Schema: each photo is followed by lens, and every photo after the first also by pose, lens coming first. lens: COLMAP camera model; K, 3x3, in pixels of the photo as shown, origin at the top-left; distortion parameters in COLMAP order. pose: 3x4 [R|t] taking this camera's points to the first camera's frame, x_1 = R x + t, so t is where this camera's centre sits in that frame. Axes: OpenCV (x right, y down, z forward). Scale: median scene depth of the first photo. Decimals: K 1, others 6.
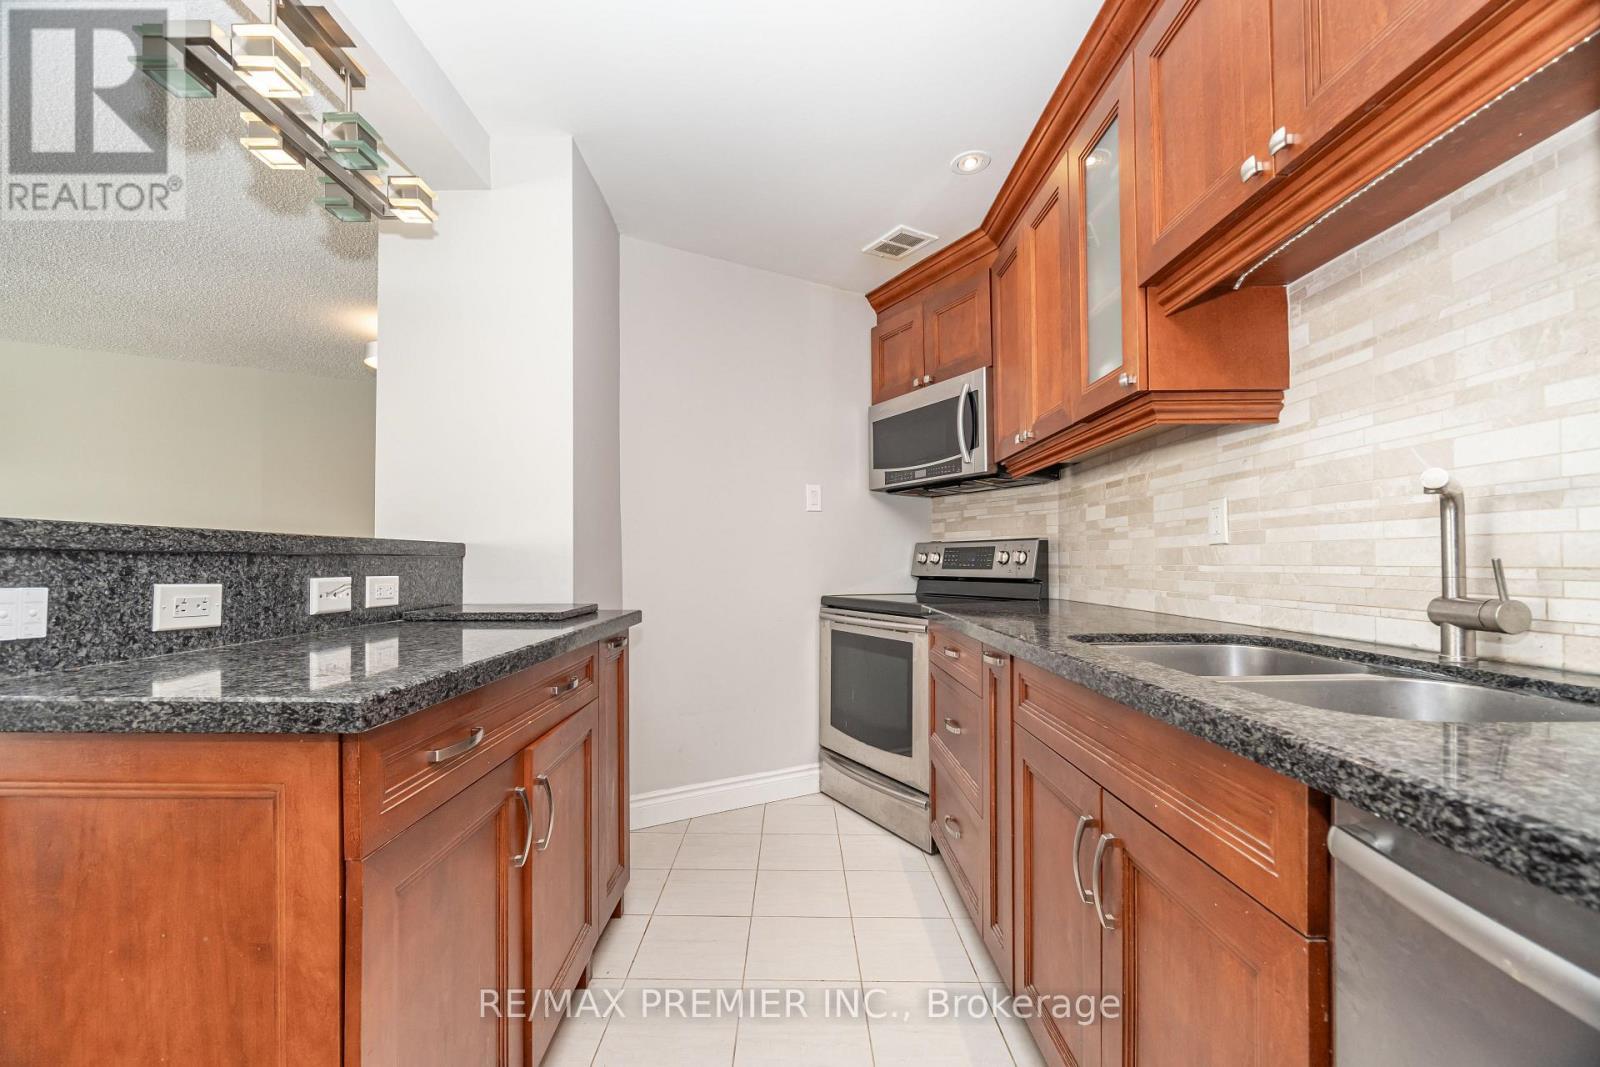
lens RADIAL K [[656.8, 0, 766.3], [0, 656.8, 560.5], [0, 0, 1]] dist [-0.000063, -0.000136]
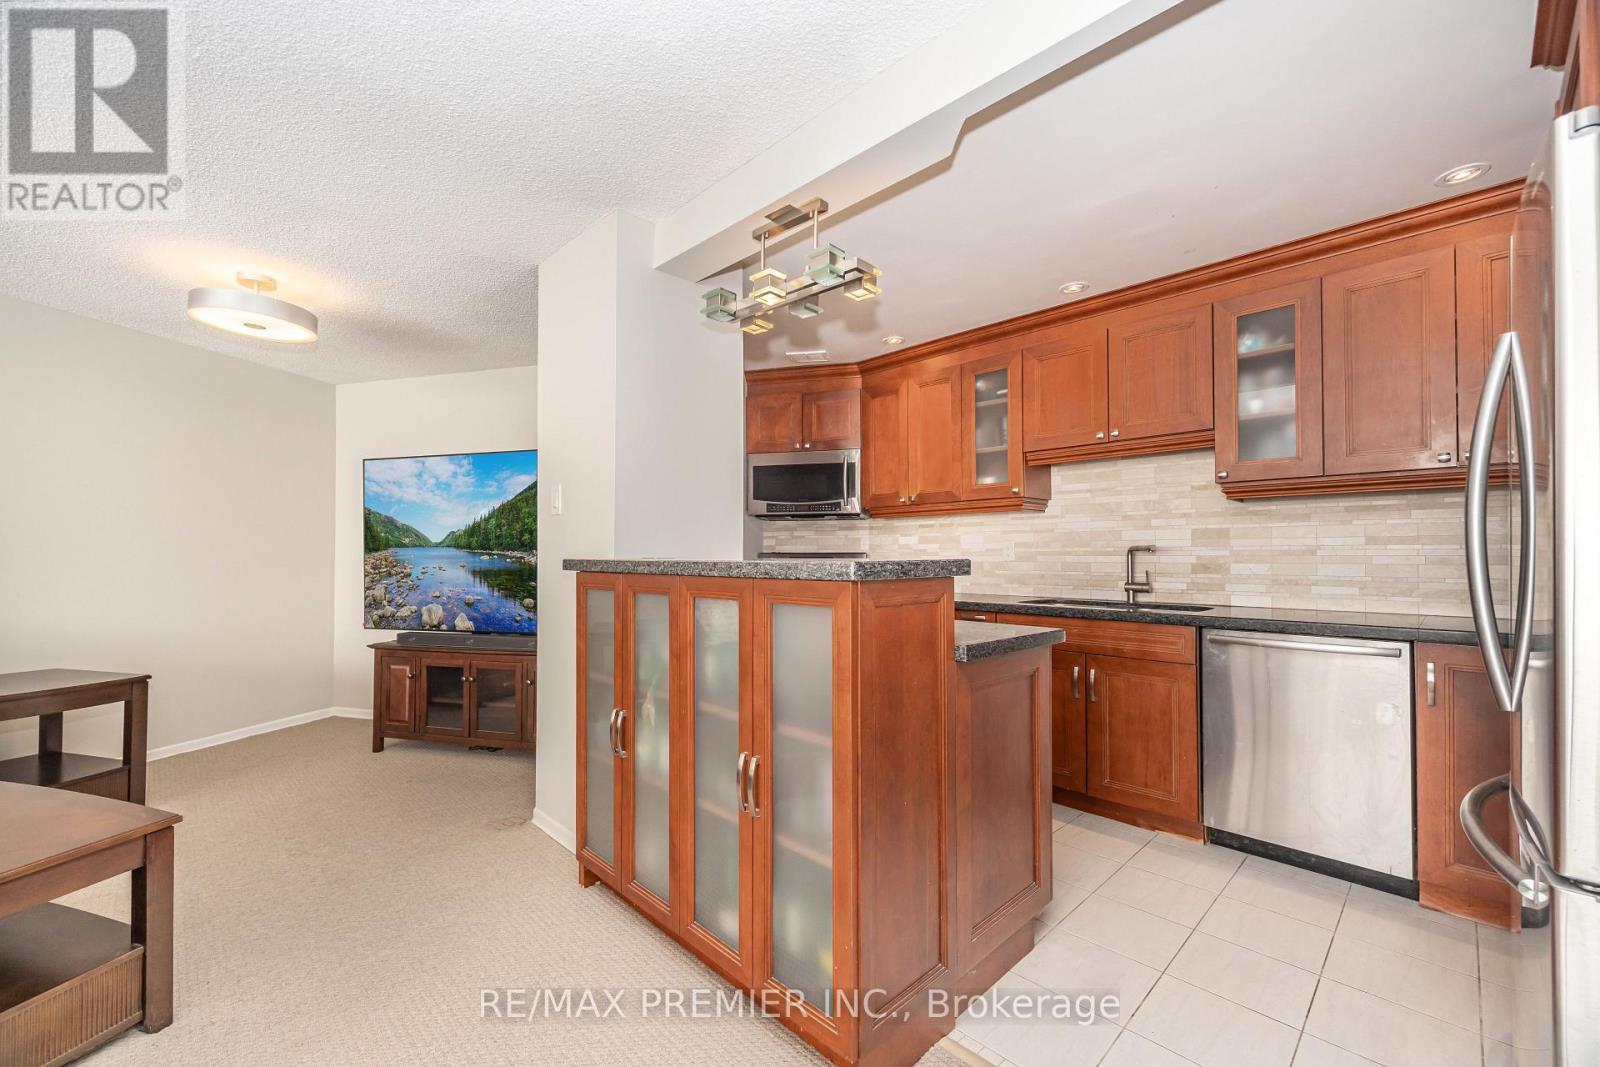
lens RADIAL K [[656.8, 0, 766.3], [0, 656.8, 560.5], [0, 0, 1]] dist [-0.000063, -0.000136]
pose [[0.706110, -0.000788, 0.708102, -1.718662], [-0.005089, 0.999968, 0.006188, -0.042396], [-0.708084, -0.007973, 0.706084, 0.005662]]
